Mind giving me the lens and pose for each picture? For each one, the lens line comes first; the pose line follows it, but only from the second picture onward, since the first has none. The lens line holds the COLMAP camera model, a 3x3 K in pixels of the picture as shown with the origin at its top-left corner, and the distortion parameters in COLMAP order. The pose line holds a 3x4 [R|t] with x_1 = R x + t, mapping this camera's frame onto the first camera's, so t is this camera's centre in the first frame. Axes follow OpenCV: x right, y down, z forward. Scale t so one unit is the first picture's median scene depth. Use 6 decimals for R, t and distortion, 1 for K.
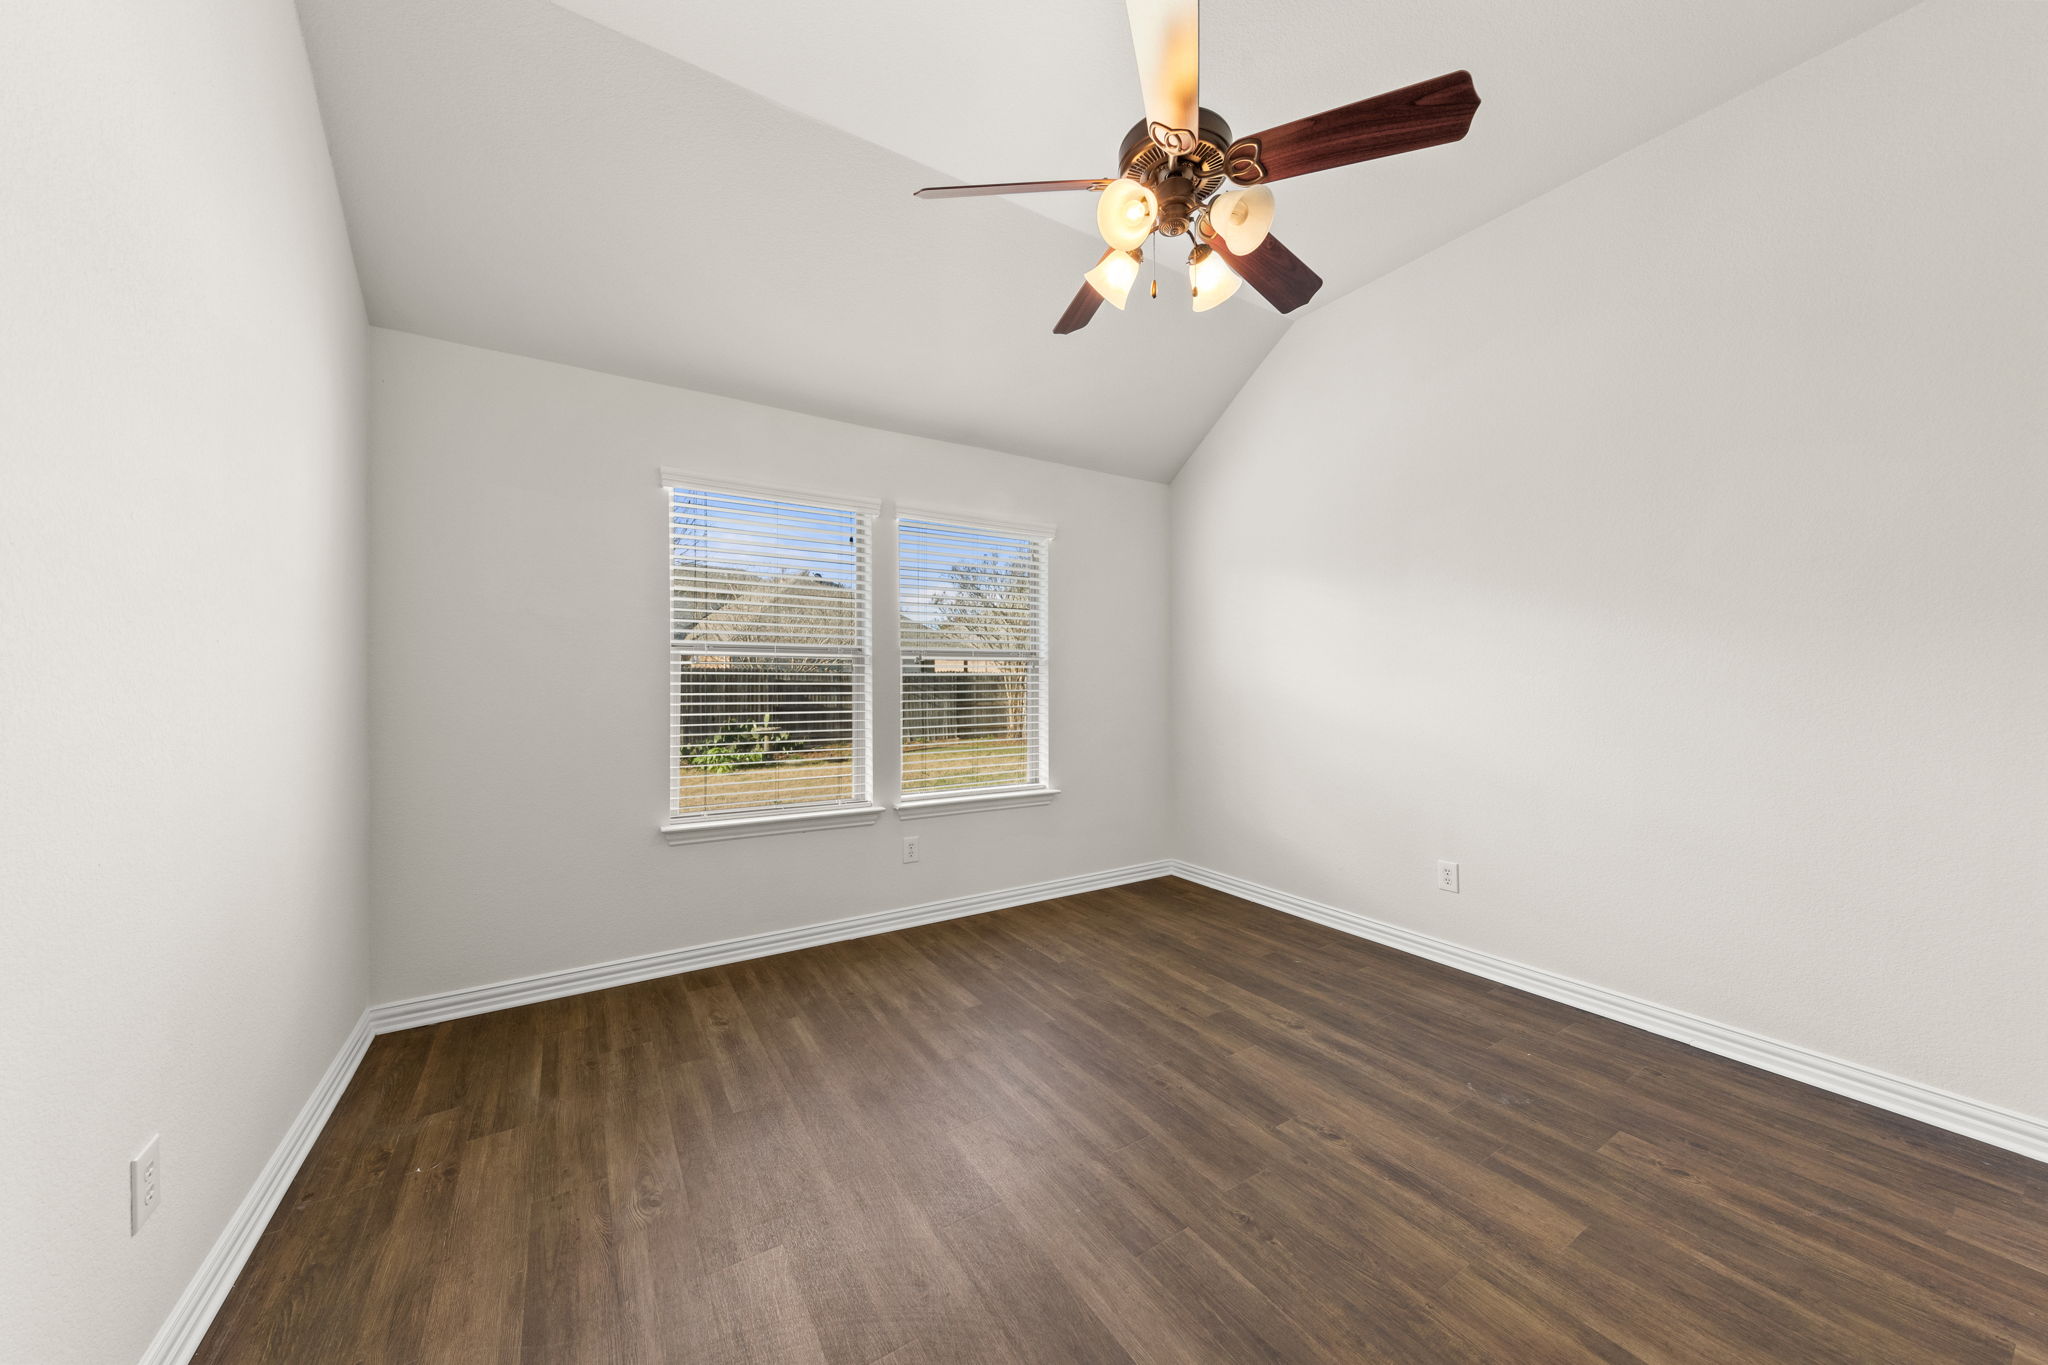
lens RADIAL K [[721.1, 0, 1024.0], [0, 721.1, 700.2], [0, 0, 1]] dist [0.008184, -0.000157]
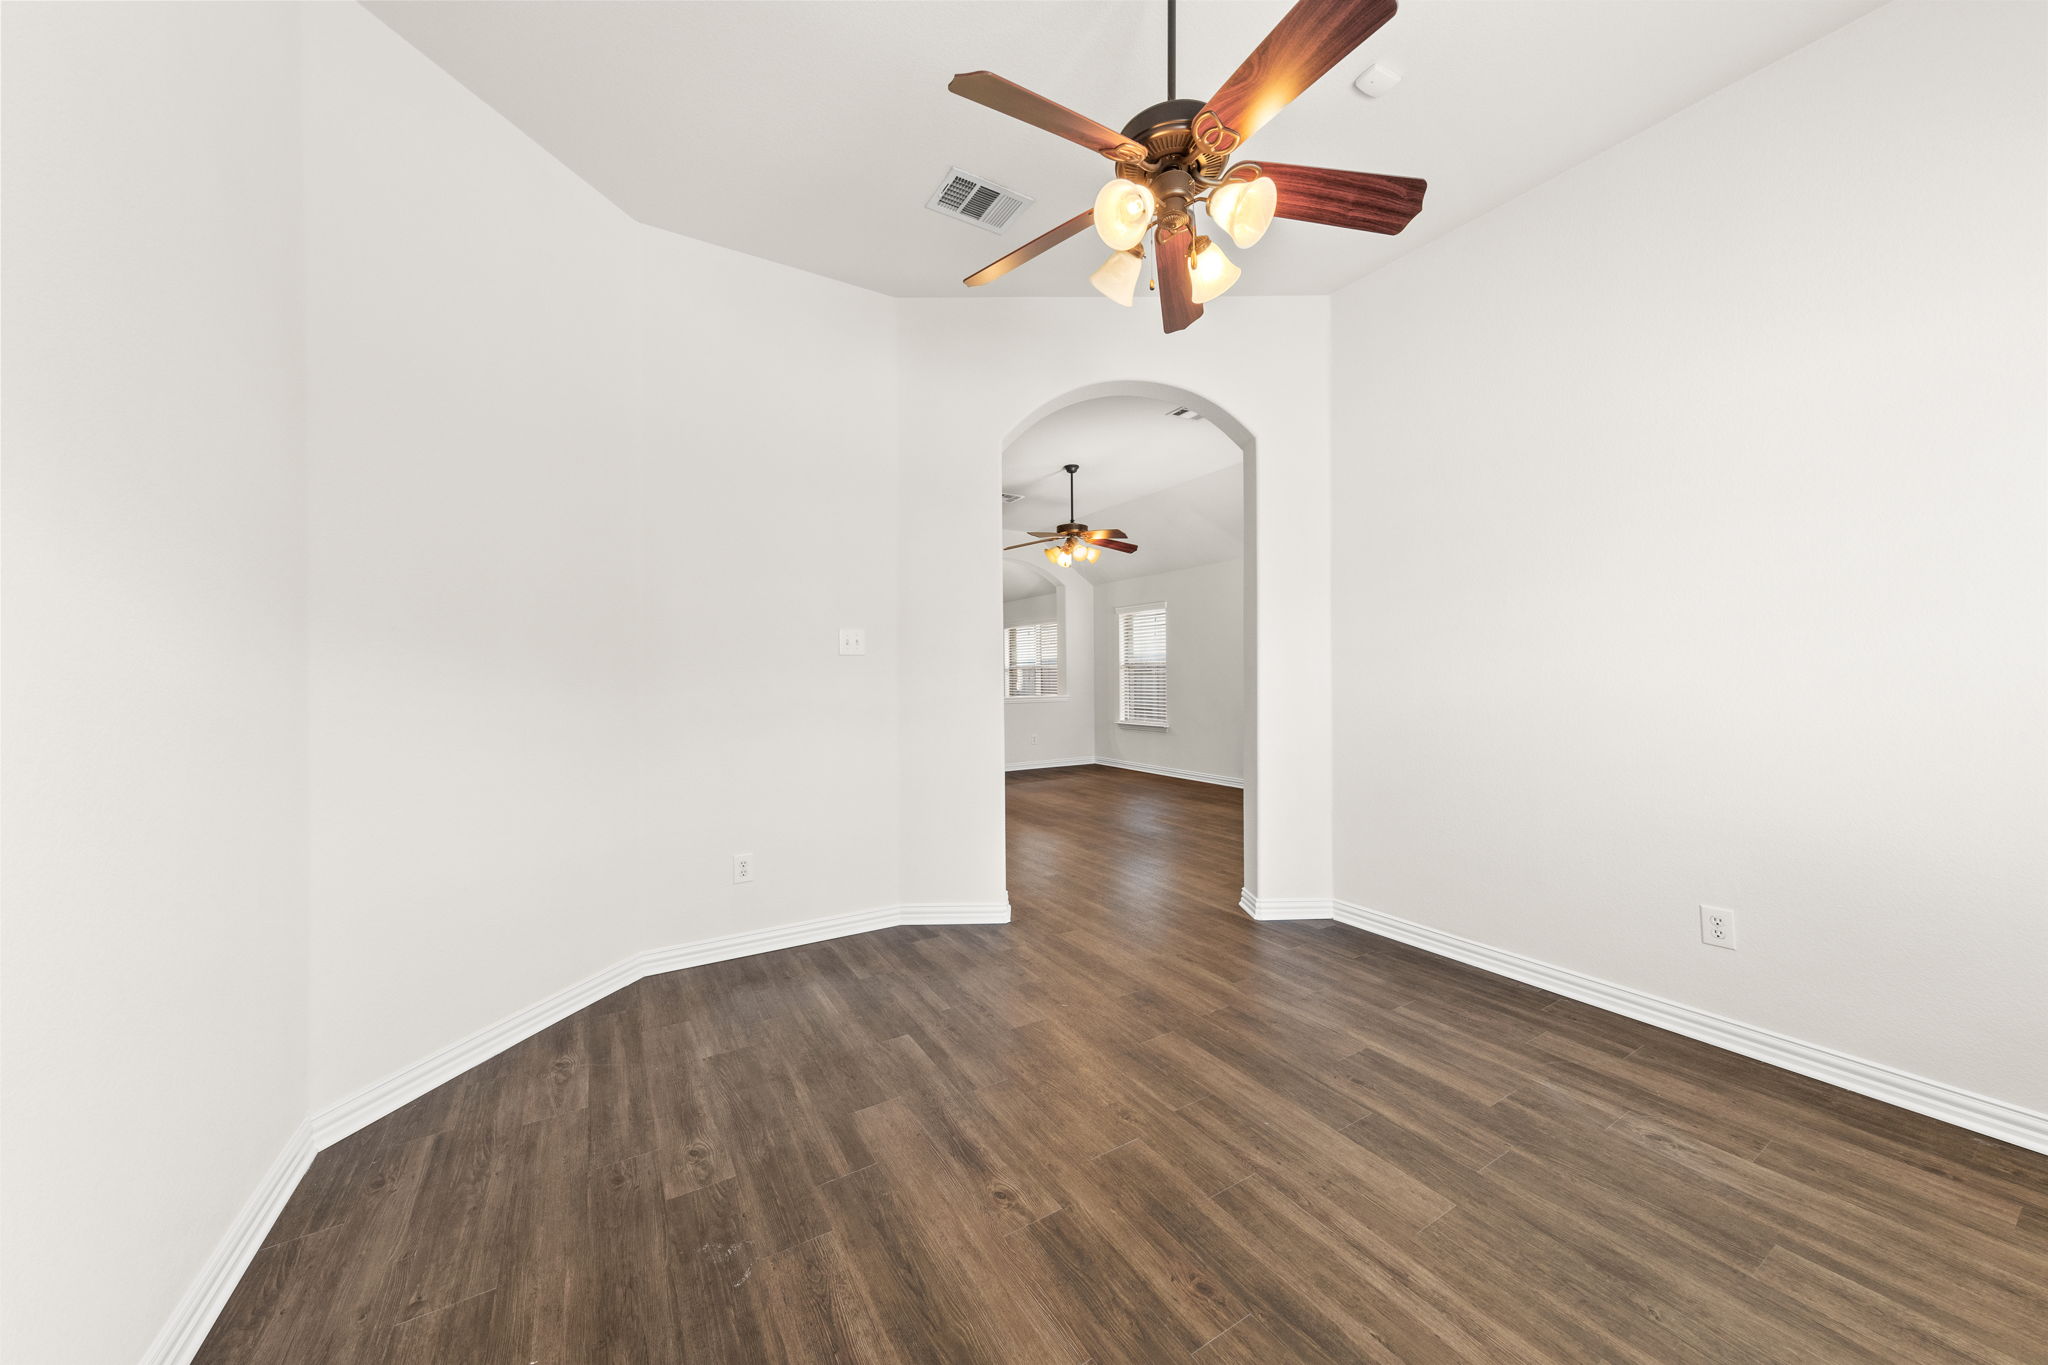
lens RADIAL K [[718.2, 0, 1027.5], [0, 718.2, 695.7], [0, 0, 1]] dist [0.007581, -0.000061]
pose [[-0.999837, 0.010140, 0.014967, 0.358985], [0.011006, 0.998198, 0.058980, -0.048600], [-0.014342, 0.059135, -0.998147, 1.746310]]
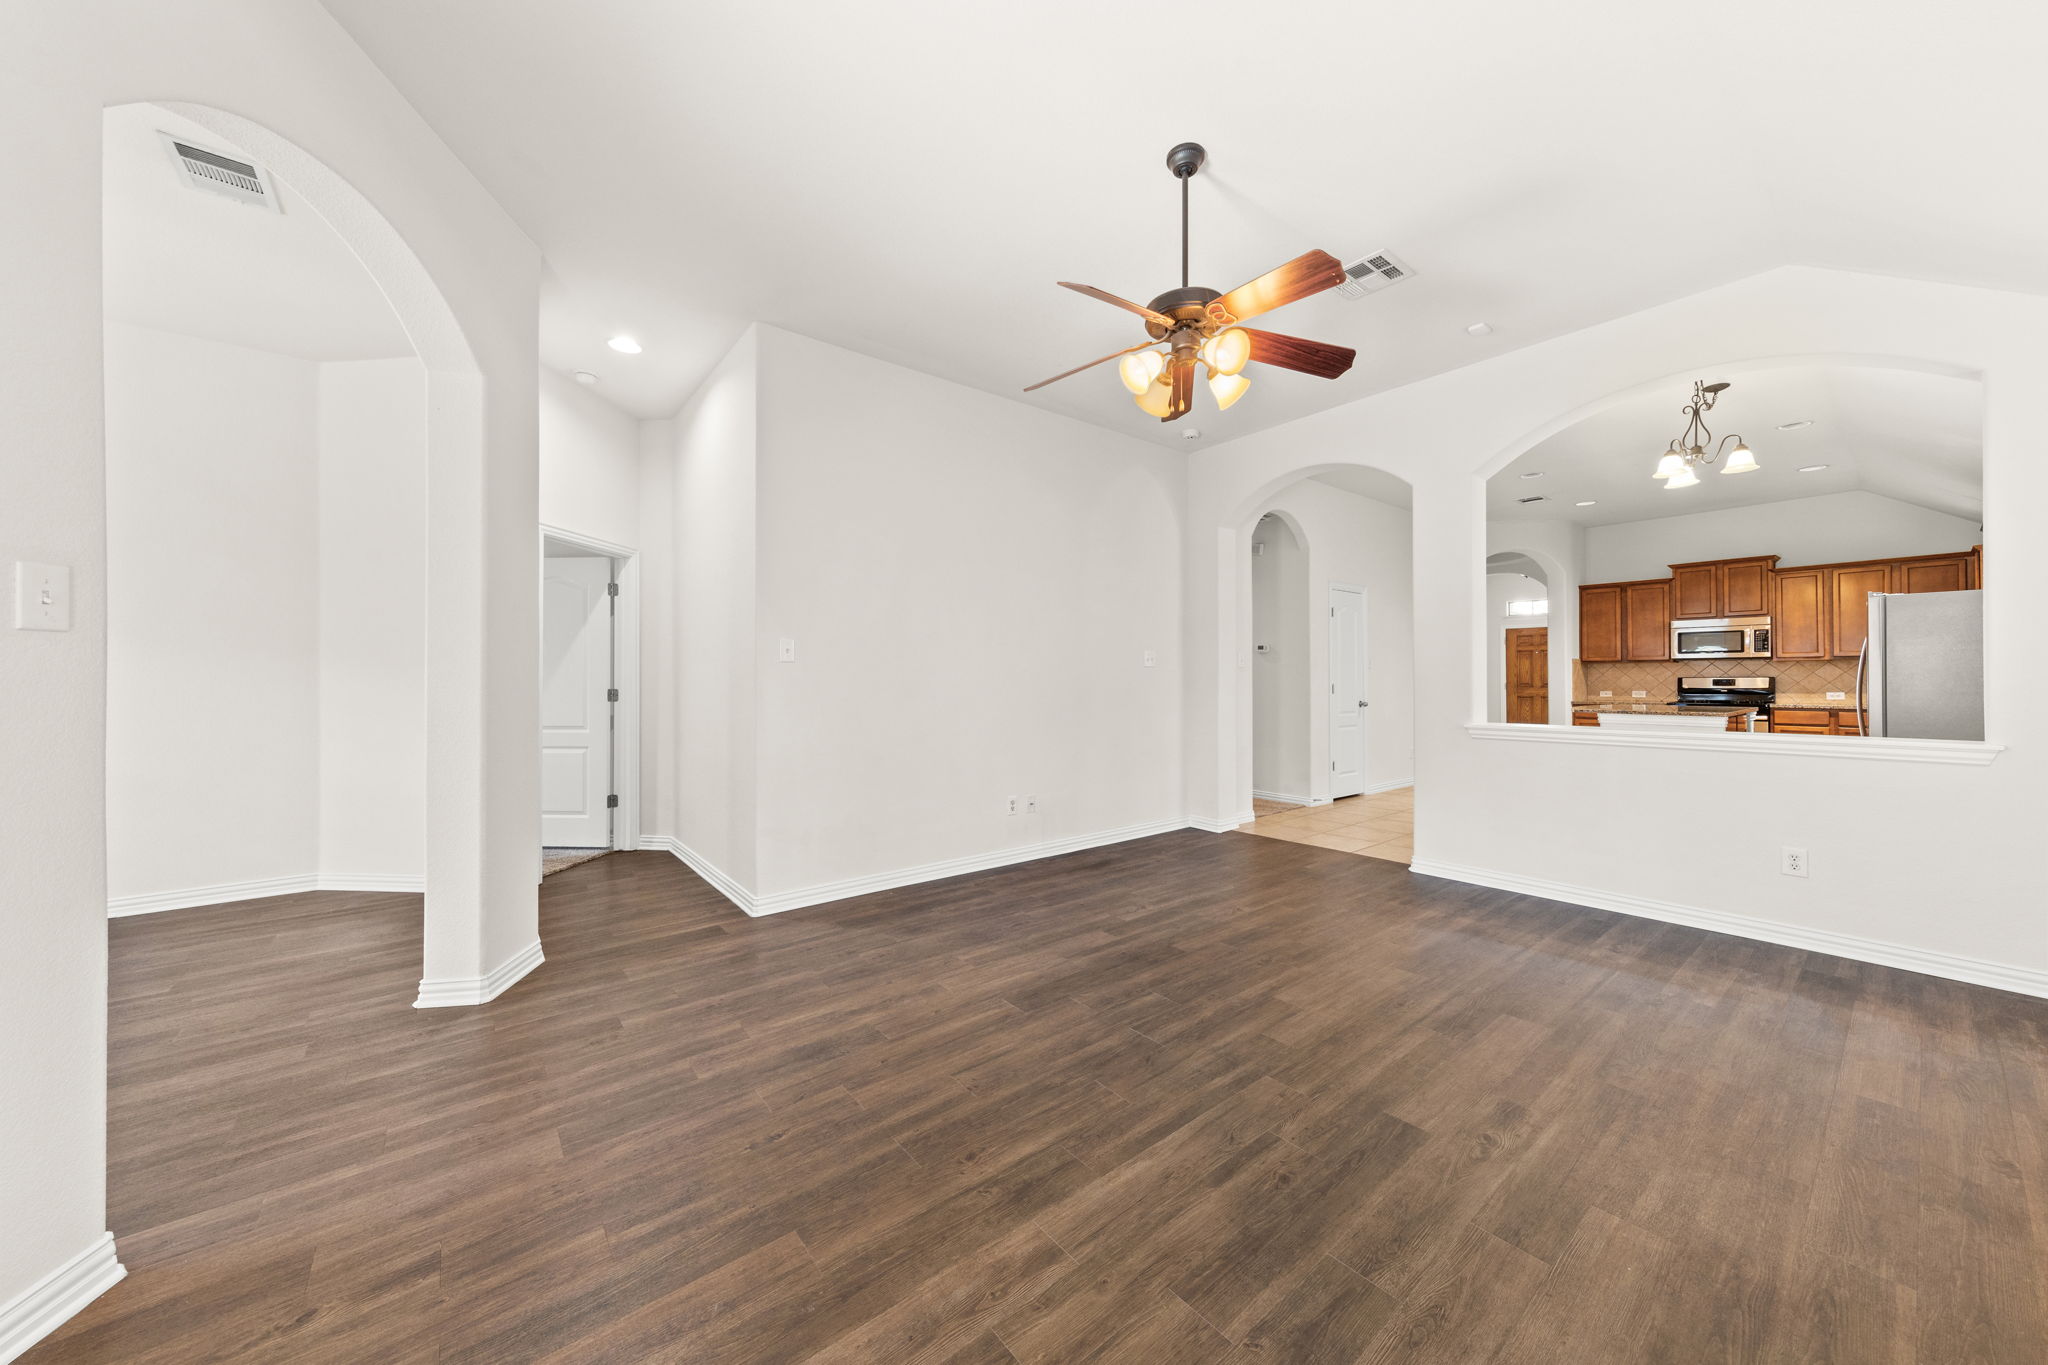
lens RADIAL K [[712.5, 0, 1023.7], [0, 712.5, 670.2], [0, 0, 1]] dist [0.009941, -0.000290]
pose [[-0.119852, 0.012199, 0.992717, -1.005403], [0.033583, 0.999402, -0.008227, 0.032288], [-0.992224, 0.032352, -0.120190, -0.905198]]
